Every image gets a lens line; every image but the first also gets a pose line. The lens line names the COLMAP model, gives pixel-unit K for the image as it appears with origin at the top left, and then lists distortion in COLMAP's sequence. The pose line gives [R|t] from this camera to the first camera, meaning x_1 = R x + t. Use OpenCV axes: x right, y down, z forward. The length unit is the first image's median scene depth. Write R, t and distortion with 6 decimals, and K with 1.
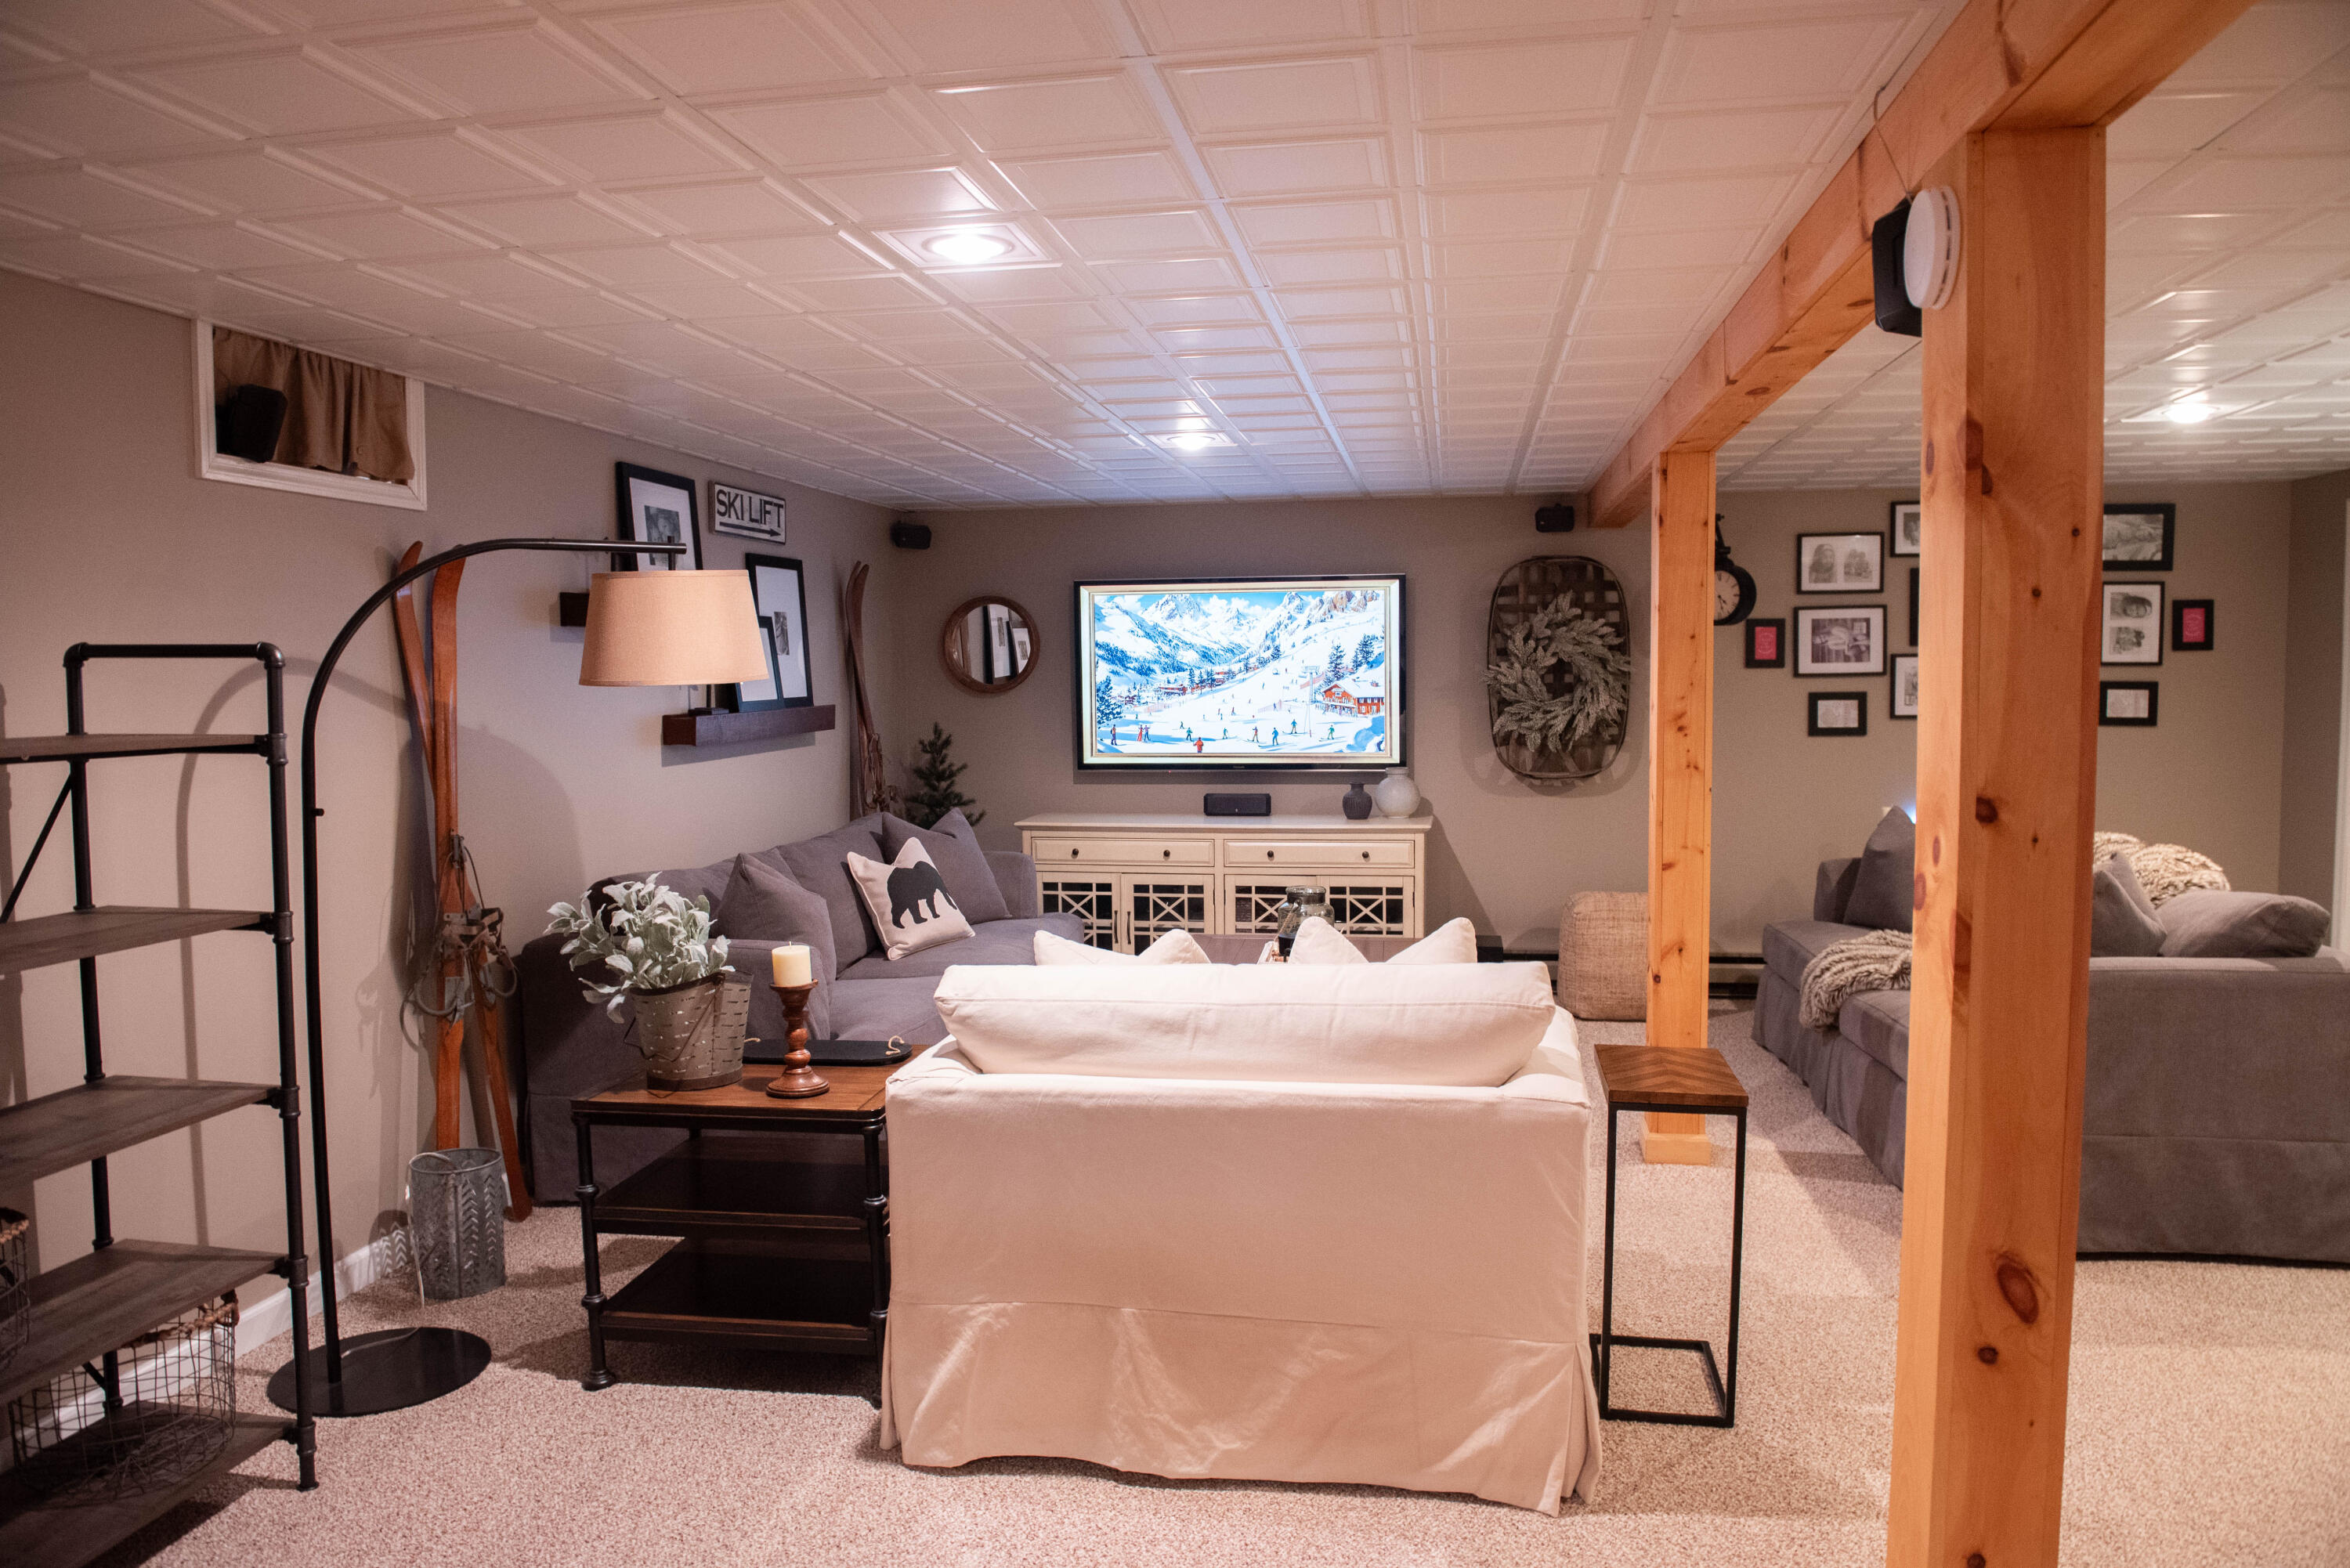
lens RADIAL K [[1629.5, 0, 1175.0], [0, 1629.5, 784.0], [0, 0, 1]] dist [-0.051255, -0.000469]
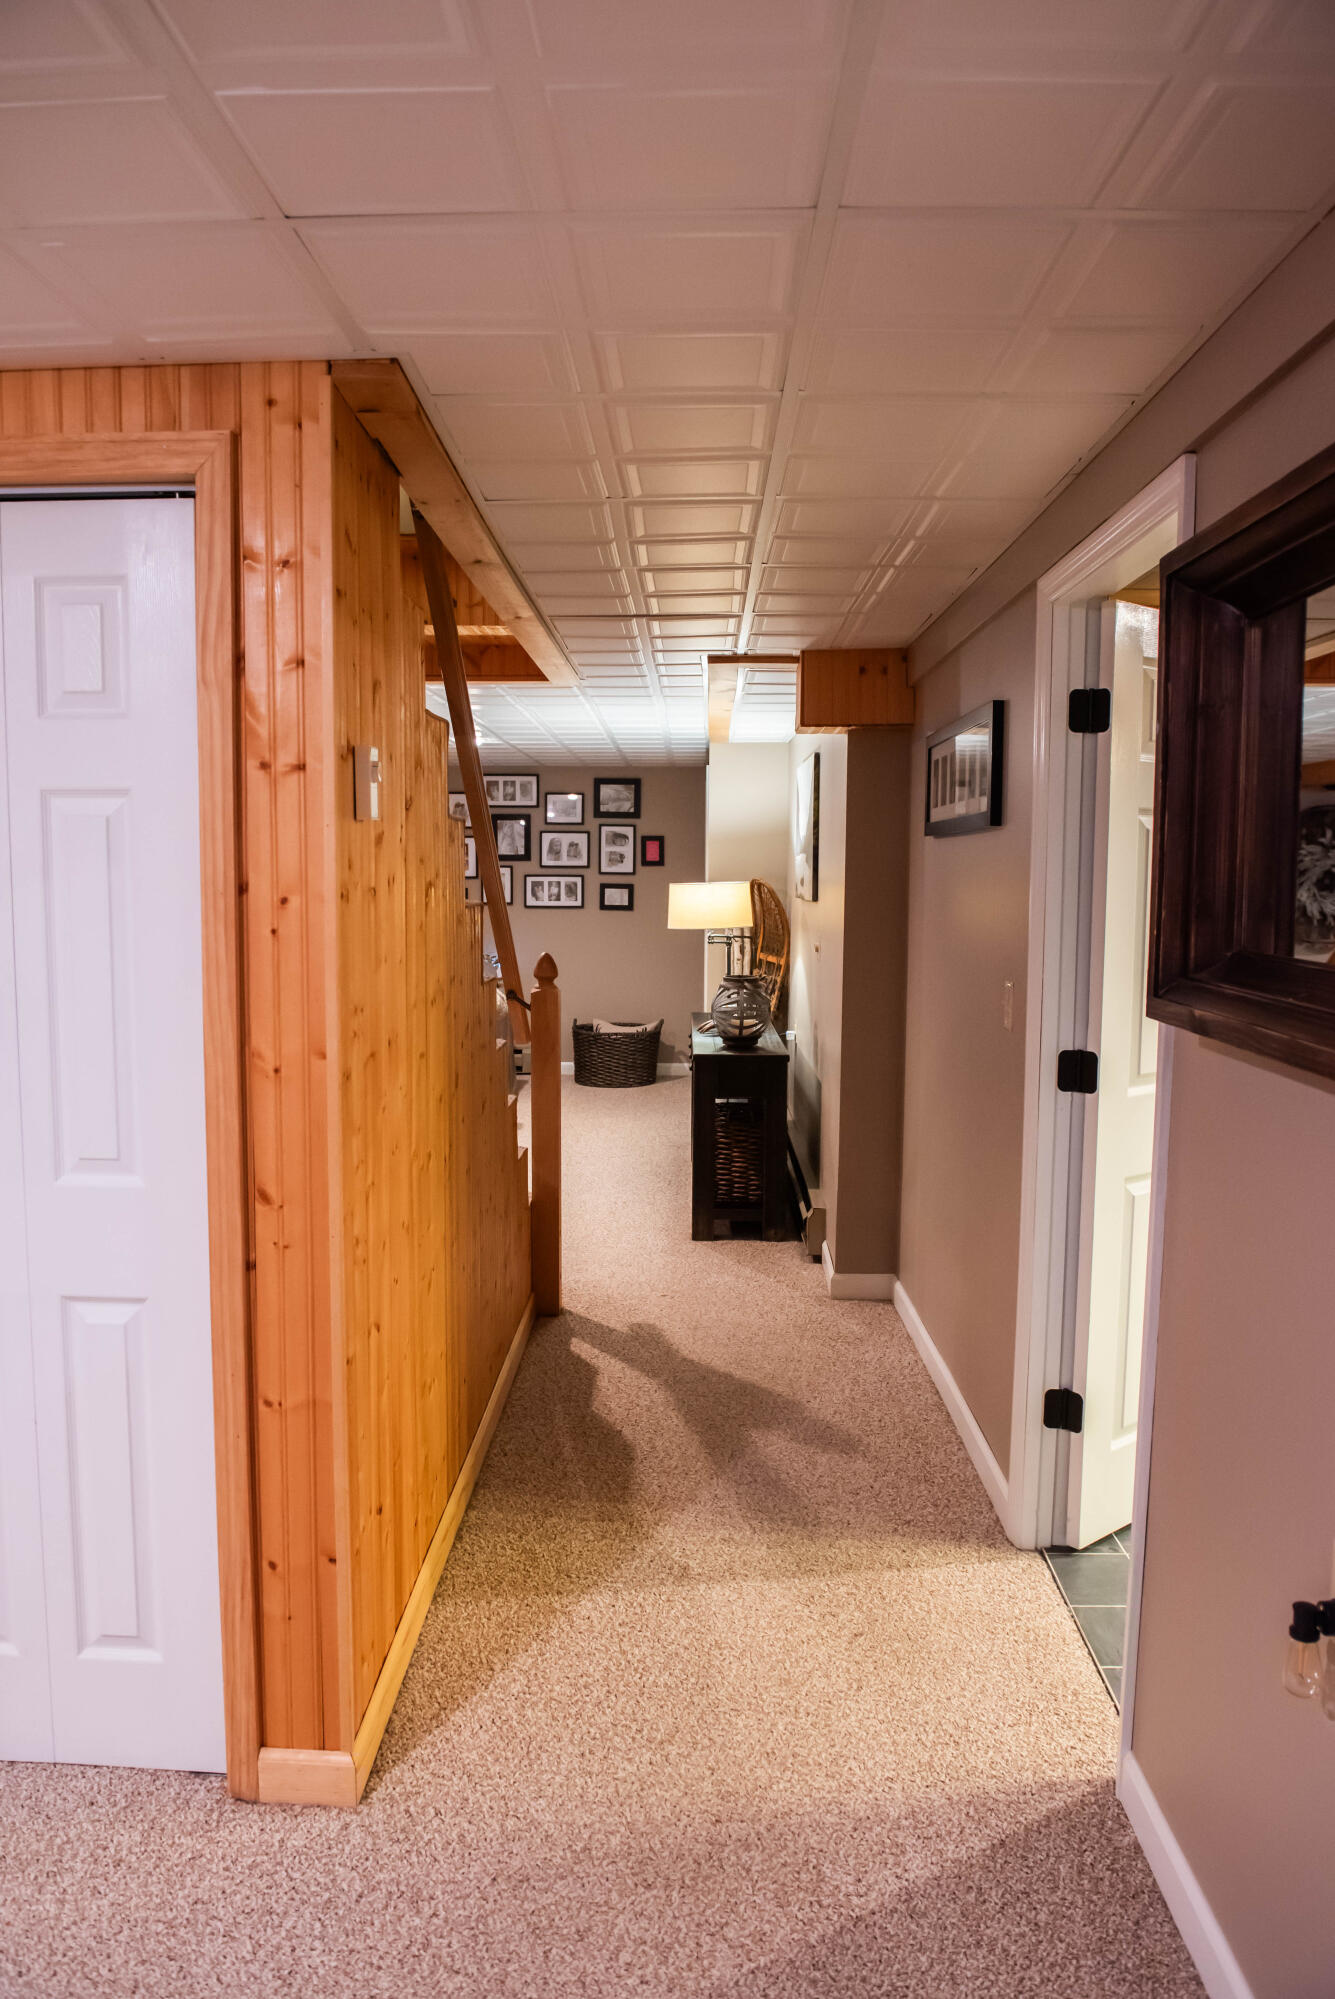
lens RADIAL K [[1361.1, 0, 667.5], [0, 1361.1, 999.5], [0, 0, 1]] dist [-0.045306, -0.007014]
pose [[0.987929, 0.002194, 0.154890, 0.410671], [-0.006214, 0.999656, 0.025473, 0.020241], [-0.154781, -0.026128, 0.987603, -0.412684]]
